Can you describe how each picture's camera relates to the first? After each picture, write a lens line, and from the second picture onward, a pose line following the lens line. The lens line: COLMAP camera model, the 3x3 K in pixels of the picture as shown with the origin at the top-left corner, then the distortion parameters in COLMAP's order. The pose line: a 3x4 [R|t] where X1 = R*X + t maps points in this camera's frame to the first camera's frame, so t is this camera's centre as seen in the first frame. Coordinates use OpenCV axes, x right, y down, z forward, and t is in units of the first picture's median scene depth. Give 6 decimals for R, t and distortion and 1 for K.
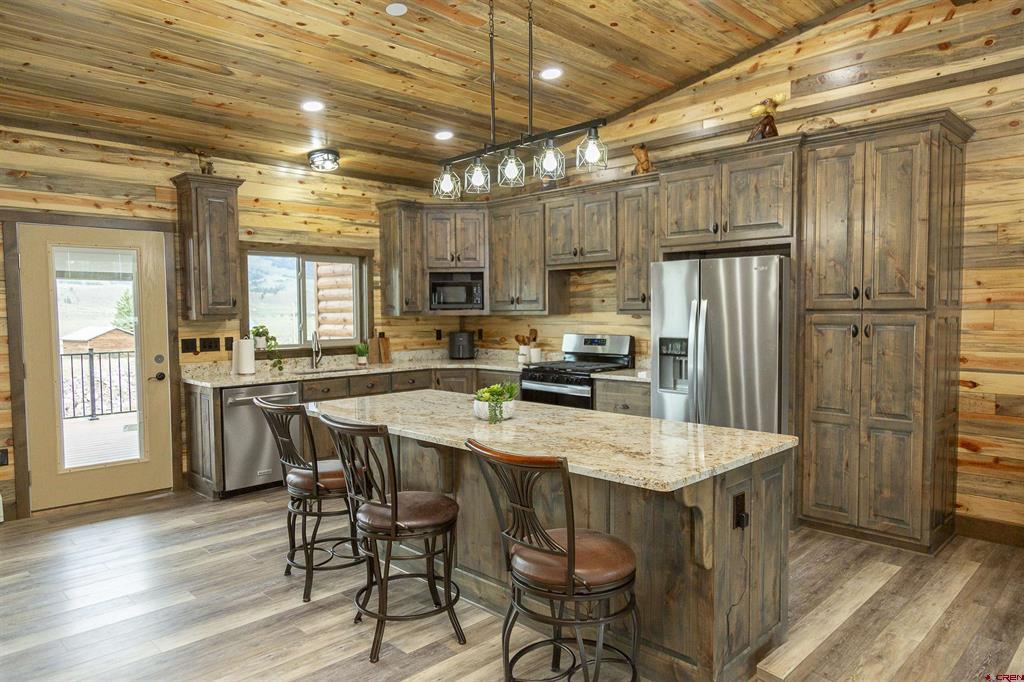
lens RADIAL K [[677.2, 0, 517.6], [0, 677.2, 345.9], [0, 0, 1]] dist [0.005619, 0.006931]
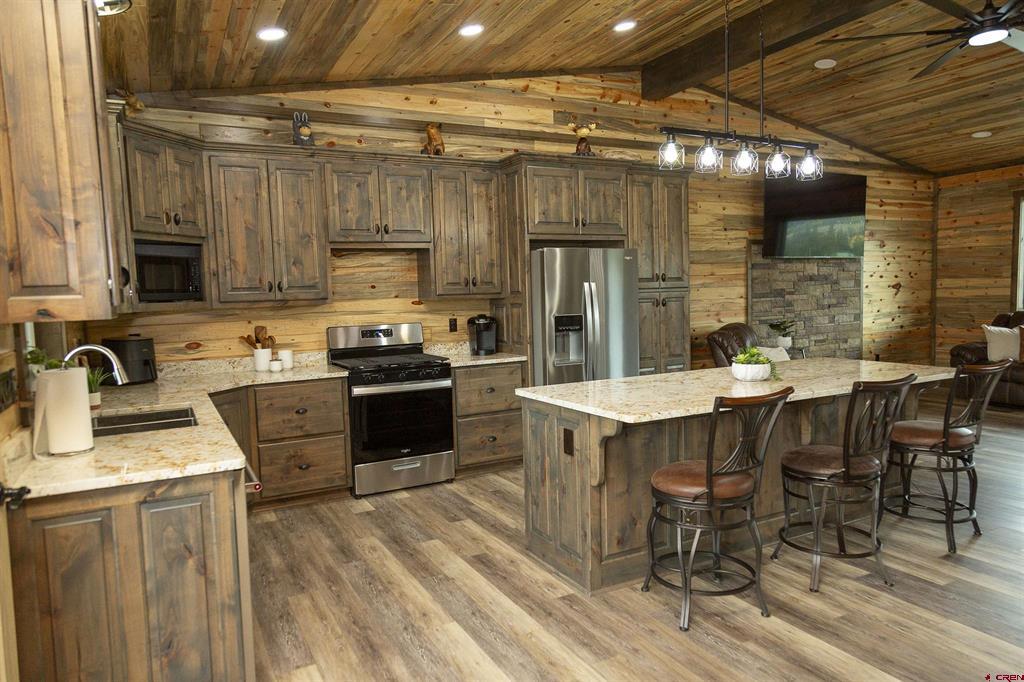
lens RADIAL K [[677.2, 0, 517.6], [0, 677.2, 345.9], [0, 0, 1]] dist [0.005619, 0.006931]
pose [[0.285896, -0.075626, 0.955272, -0.677857], [0.081827, 0.995167, 0.054295, -0.022941], [-0.954761, 0.062644, 0.290702, 0.578928]]
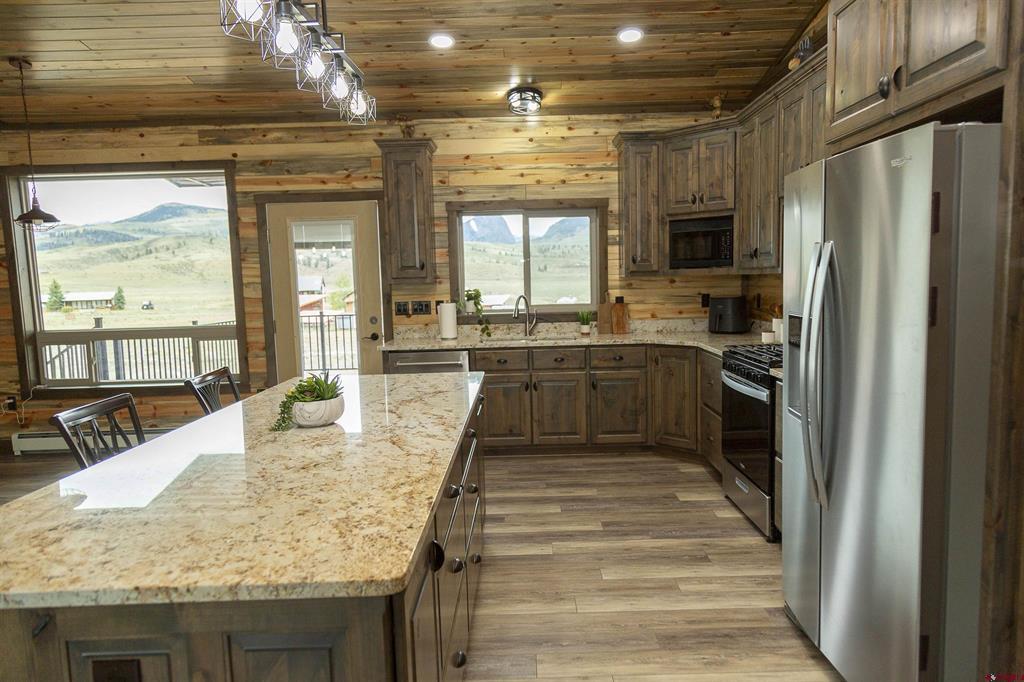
lens RADIAL K [[677.2, 0, 517.6], [0, 677.2, 345.9], [0, 0, 1]] dist [0.005619, 0.006931]
pose [[0.701620, 0.061613, -0.709883, 0.347840], [-0.019628, 0.997548, 0.067180, -0.014984], [0.712281, -0.033201, 0.701108, 0.361027]]
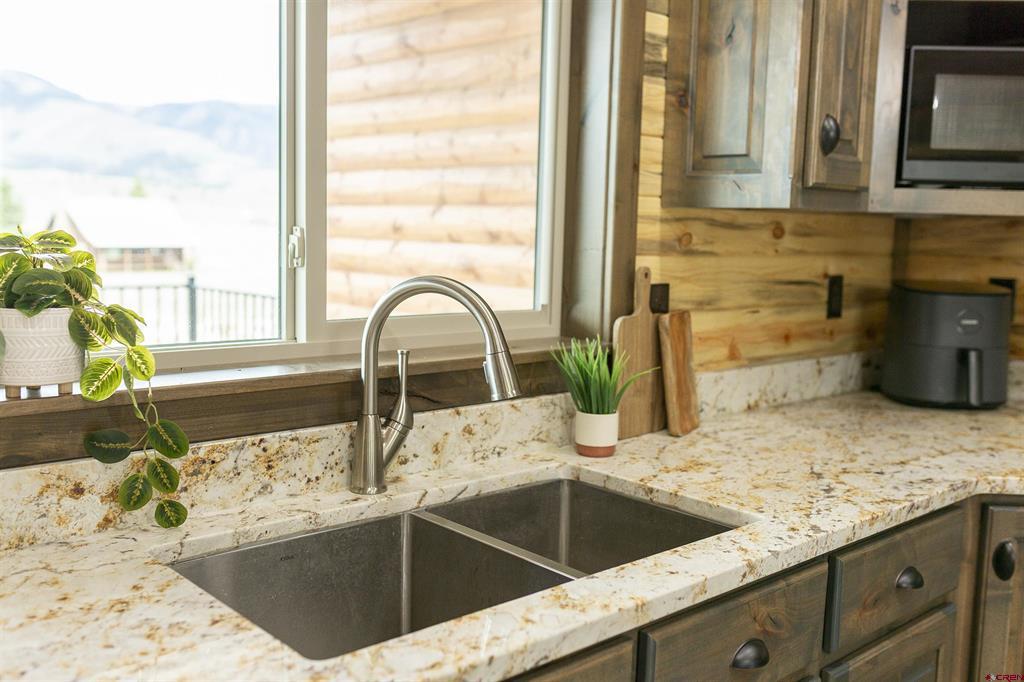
lens RADIAL K [[970.2, 0, 512.0], [0, 970.2, 341.0], [0, 0, 1]] dist [0.004602, 0.003170]
pose [[0.998019, 0.039333, -0.049101, -0.259892], [-0.036078, 0.997200, 0.065502, -0.023367], [0.051540, -0.063601, 0.996644, 0.777667]]
